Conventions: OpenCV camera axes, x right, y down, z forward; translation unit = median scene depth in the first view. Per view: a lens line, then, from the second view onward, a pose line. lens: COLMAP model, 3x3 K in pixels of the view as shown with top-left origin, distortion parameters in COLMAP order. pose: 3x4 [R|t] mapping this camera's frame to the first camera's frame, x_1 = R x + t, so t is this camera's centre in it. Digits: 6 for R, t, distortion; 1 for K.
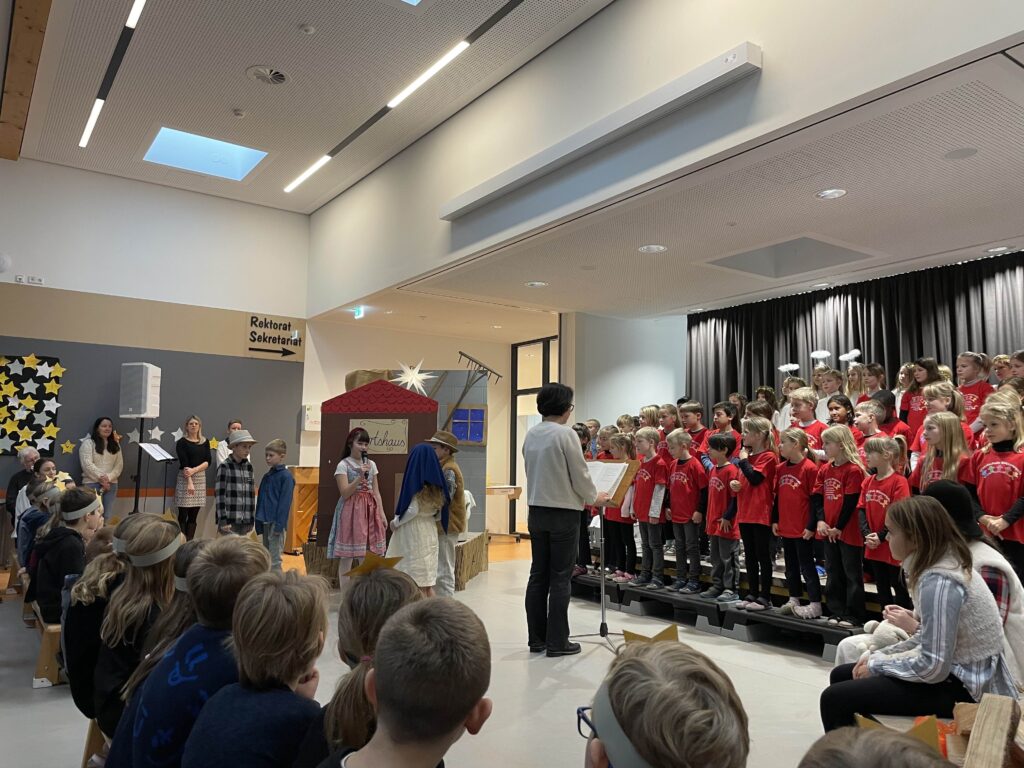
lens RADIAL K [[780.0, 0, 506.1], [0, 780.0, 375.3], [0, 0, 1]] dist [0.080976, -0.113615]
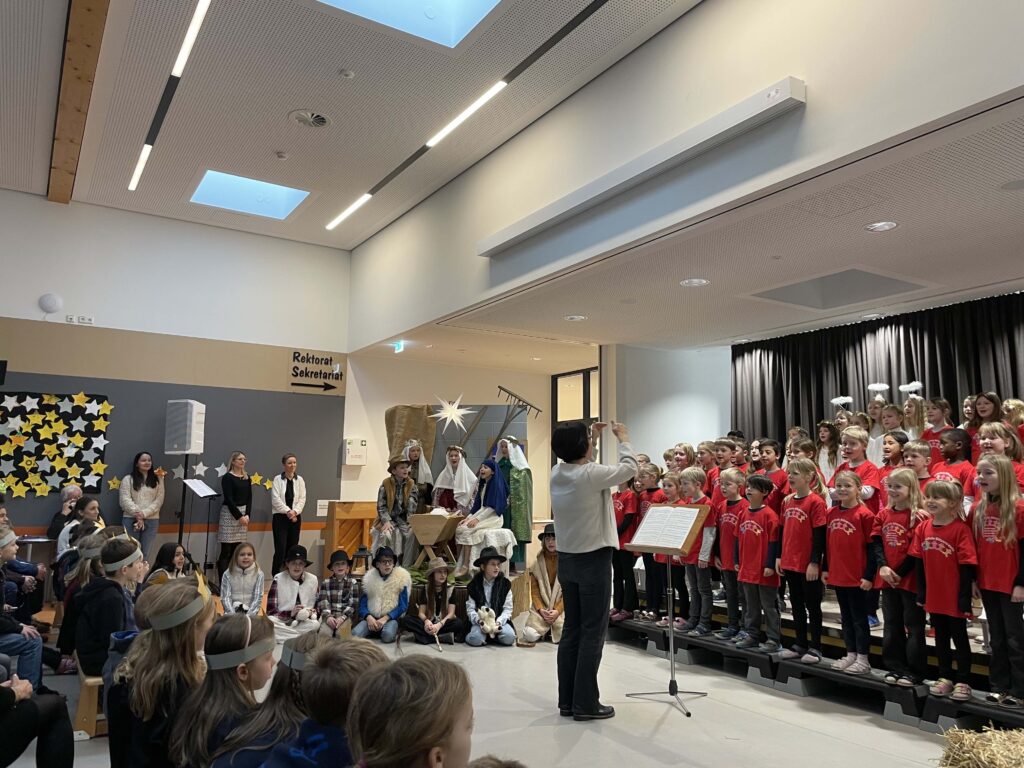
lens RADIAL K [[780.0, 0, 505.5], [0, 780.0, 372.4], [0, 0, 1]] dist [0.080976, -0.113615]
pose [[0.998585, -0.008244, -0.052535, 0.001012], [0.006340, 0.999320, -0.036311, -0.012094], [0.052799, 0.035927, 0.997959, 0.009674]]
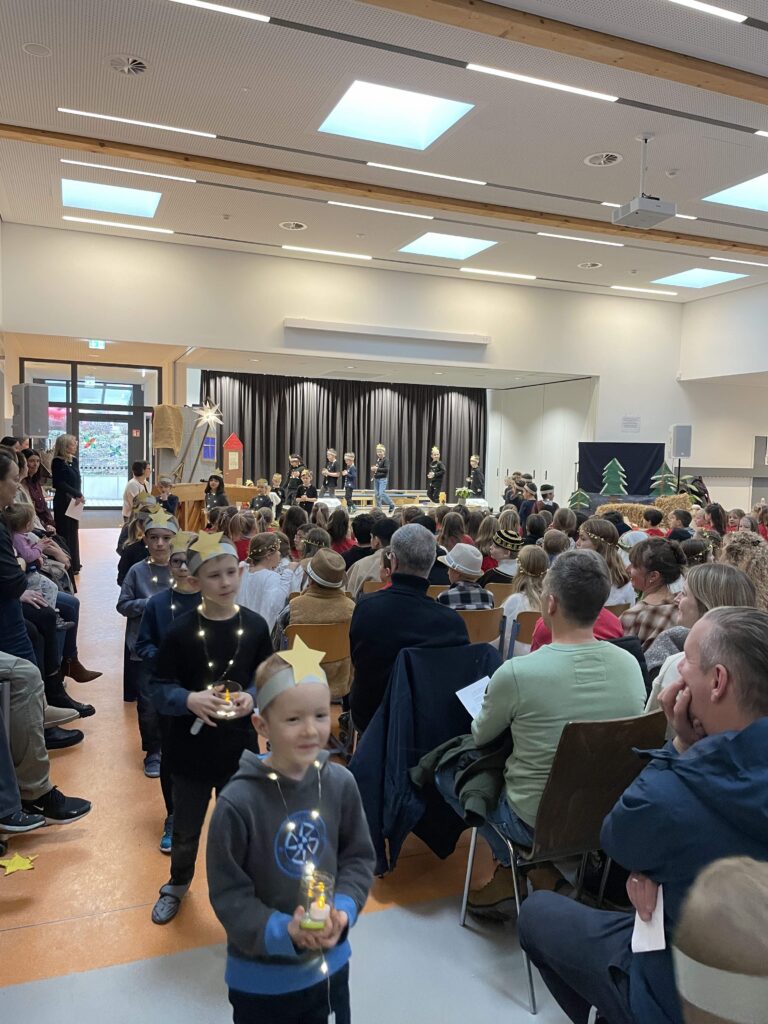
lens RADIAL K [[780.0, 0, 386.4], [0, 780.0, 514.1], [0, 0, 1]] dist [0.080976, -0.113615]
pose [[0.221869, -0.086135, 0.971265, -1.447644], [-0.133893, 0.983964, 0.117847, -0.034006], [-0.965840, -0.156192, 0.206778, 0.361705]]
